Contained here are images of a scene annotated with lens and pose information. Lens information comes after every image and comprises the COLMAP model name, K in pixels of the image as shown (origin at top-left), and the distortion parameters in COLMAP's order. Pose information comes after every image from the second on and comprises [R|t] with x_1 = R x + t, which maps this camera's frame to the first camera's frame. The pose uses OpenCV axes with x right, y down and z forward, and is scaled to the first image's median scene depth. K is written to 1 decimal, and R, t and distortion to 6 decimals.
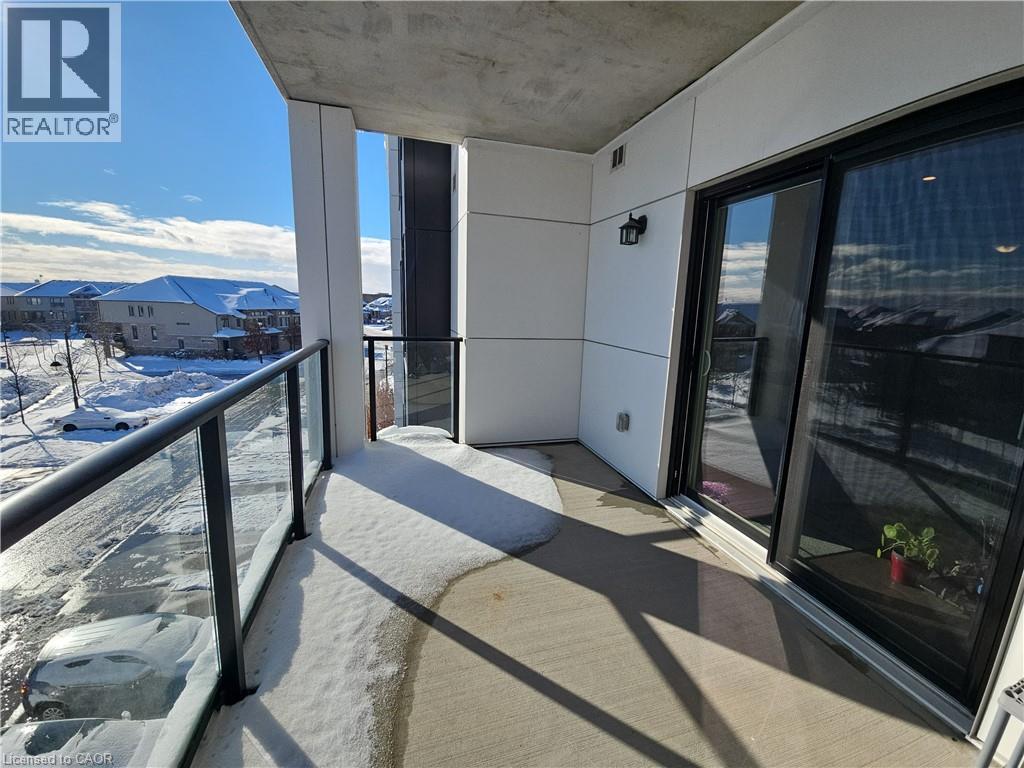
lens RADIAL K [[425.7, 0, 520.4], [0, 425.7, 381.0], [0, 0, 1]] dist [0.007102, -0.006067]
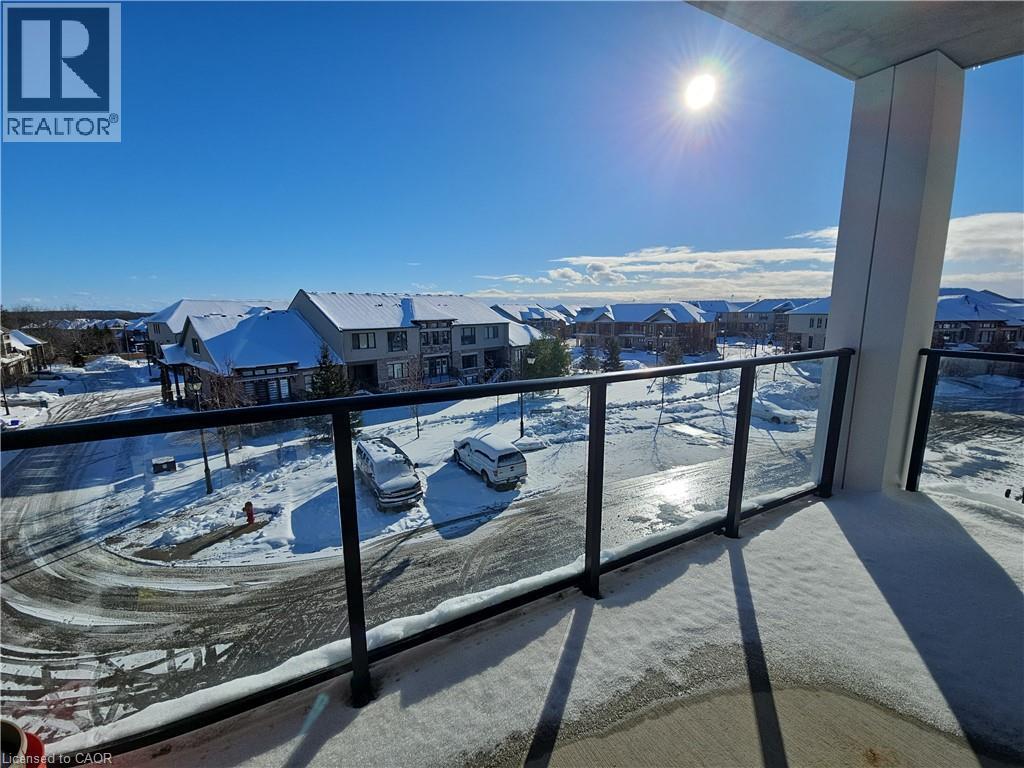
lens RADIAL K [[425.7, 0, 515.8], [0, 425.7, 381.5], [0, 0, 1]] dist [0.007102, -0.006067]
pose [[0.198467, 0.132935, -0.971051, 0.093726], [-0.160372, 0.981811, 0.101630, -0.004764], [0.966898, 0.135559, 0.216176, 0.068763]]
